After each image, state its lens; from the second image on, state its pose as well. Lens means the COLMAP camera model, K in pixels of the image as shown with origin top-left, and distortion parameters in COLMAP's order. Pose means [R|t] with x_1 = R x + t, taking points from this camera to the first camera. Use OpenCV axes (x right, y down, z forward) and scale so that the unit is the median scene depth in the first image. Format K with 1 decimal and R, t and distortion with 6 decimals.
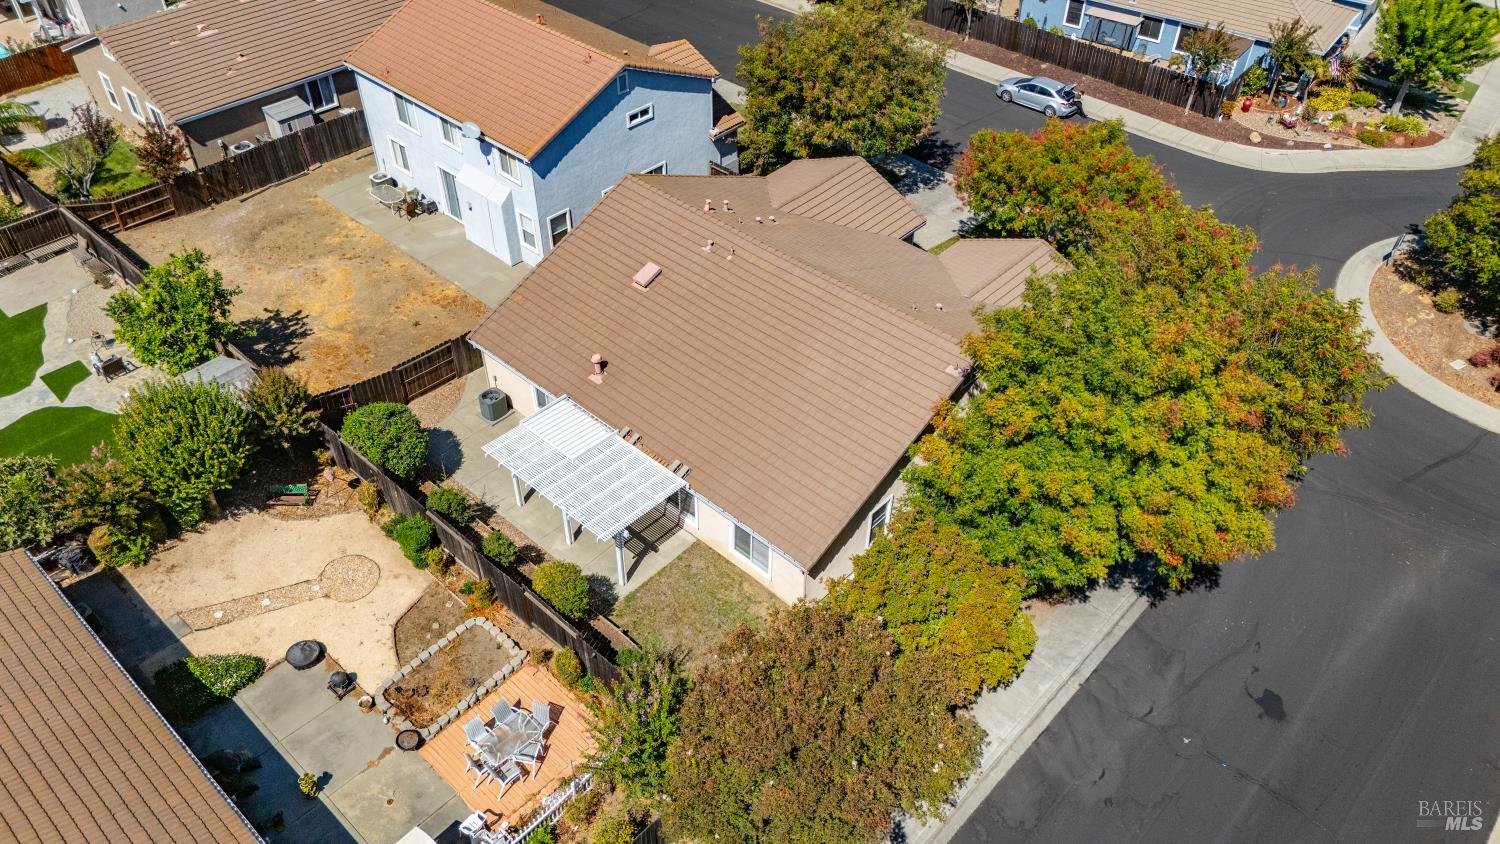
lens RADIAL K [[1110.3, 0, 751.3], [0, 1110.3, 417.2], [0, 0, 1]] dist [0.061542, -0.038337]
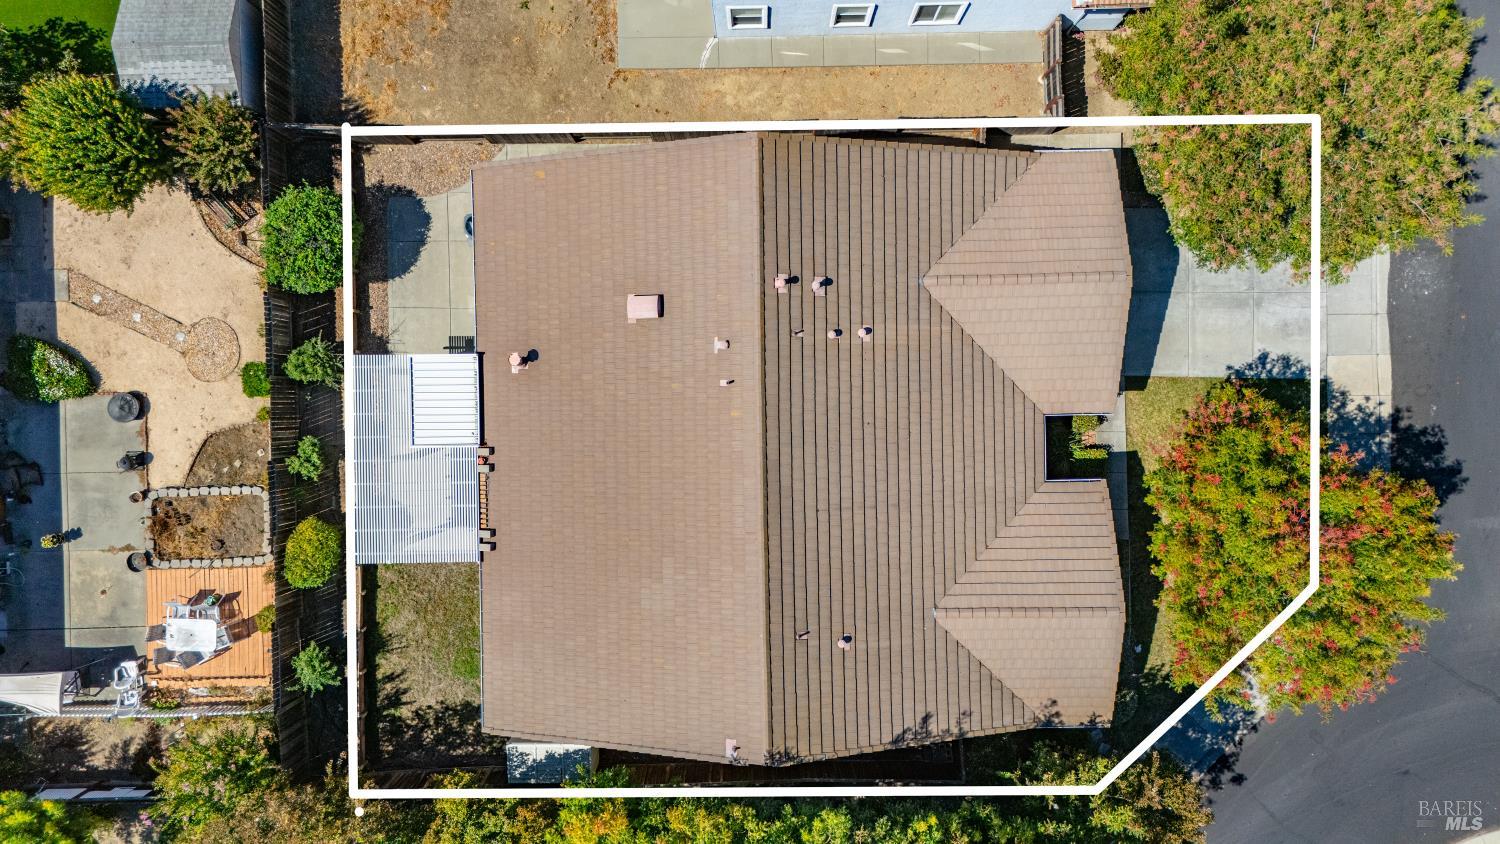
lens RADIAL K [[1110.3, 0, 751.3], [0, 1110.3, 417.2], [0, 0, 1]] dist [0.061542, -0.038337]
pose [[0.687571, 0.726117, 0.000106, 0.010497], [-0.468528, 0.443545, 0.764035, -0.845591], [0.554731, -0.525378, 0.645175, 0.623372]]
